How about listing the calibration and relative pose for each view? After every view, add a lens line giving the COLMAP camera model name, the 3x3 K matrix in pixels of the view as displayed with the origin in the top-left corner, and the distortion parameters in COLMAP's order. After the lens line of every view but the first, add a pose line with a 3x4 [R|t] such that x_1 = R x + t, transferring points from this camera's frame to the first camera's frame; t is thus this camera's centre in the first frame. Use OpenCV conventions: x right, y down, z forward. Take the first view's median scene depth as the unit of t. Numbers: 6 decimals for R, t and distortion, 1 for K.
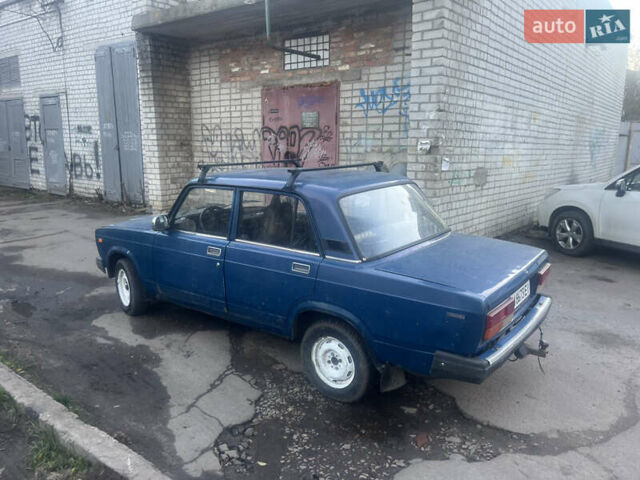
lens RADIAL K [[493.5, 0, 320.7], [0, 493.5, 235.5], [0, 0, 1]] dist [0.002438, -0.029365]
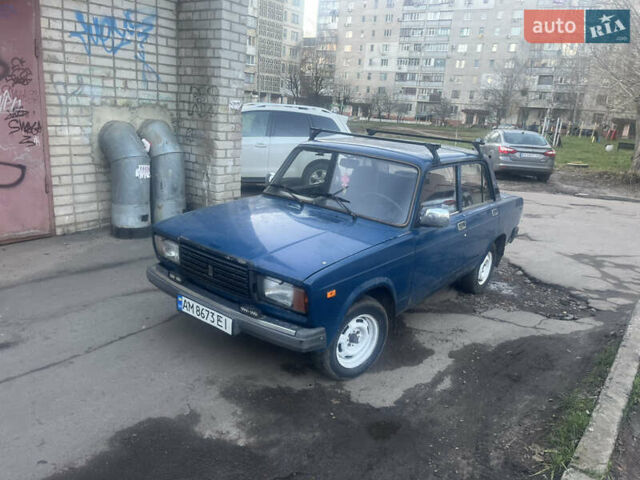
lens RADIAL K [[493.5, 0, 319.9], [0, 493.5, 245.2], [0, 0, 1]] dist [0.002438, -0.029365]
pose [[0.000172, -0.274492, 0.961589, -0.674700], [0.107838, 0.955987, 0.272874, -0.136723], [-0.994168, 0.103649, 0.029765, 0.687013]]
